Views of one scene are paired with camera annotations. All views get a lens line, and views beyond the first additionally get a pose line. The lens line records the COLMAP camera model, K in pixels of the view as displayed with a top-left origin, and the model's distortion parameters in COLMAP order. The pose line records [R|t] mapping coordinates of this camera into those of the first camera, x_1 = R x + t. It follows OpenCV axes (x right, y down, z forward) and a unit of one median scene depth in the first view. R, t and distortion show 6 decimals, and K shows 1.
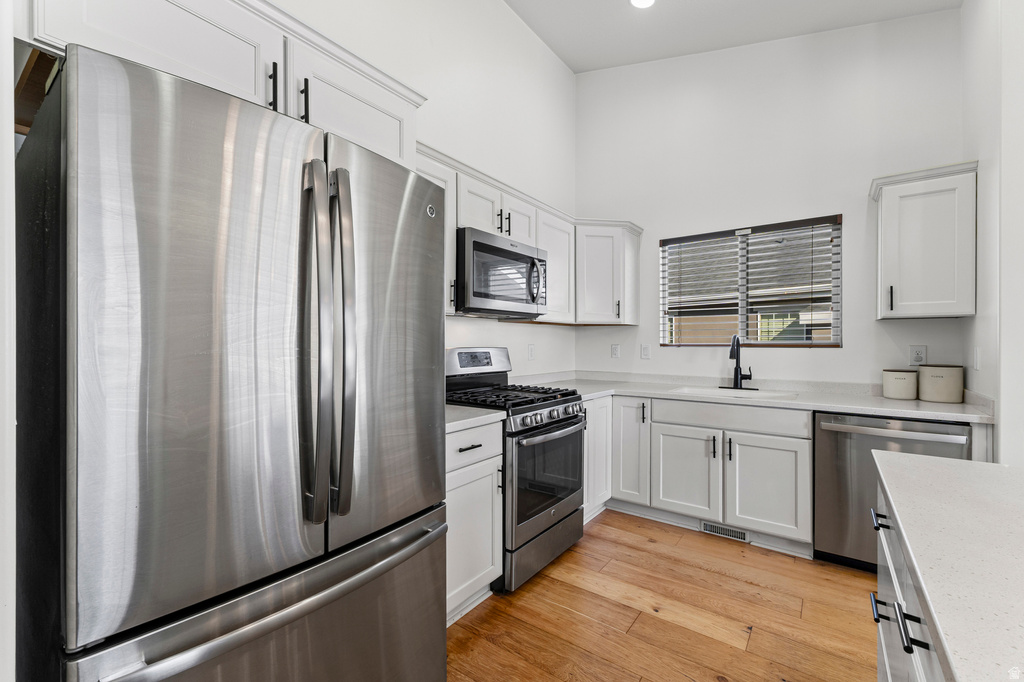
lens RADIAL K [[432.4, 0, 515.9], [0, 432.4, 342.1], [0, 0, 1]] dist [0.004152, -0.000348]
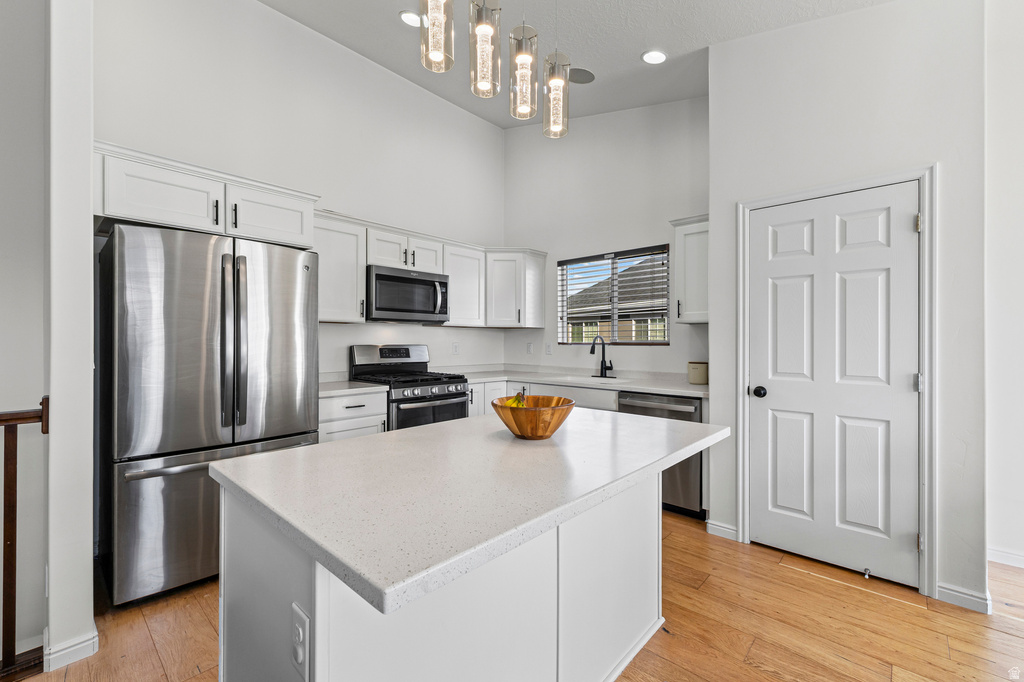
lens RADIAL K [[432.4, 0, 517.4], [0, 432.4, 340.4], [0, 0, 1]] dist [0.004152, -0.000348]
pose [[0.993500, 0.000431, -0.113829, 0.488686], [-0.000861, 0.999993, -0.003730, 0.003430], [0.113827, 0.003804, 0.993493, -0.382723]]
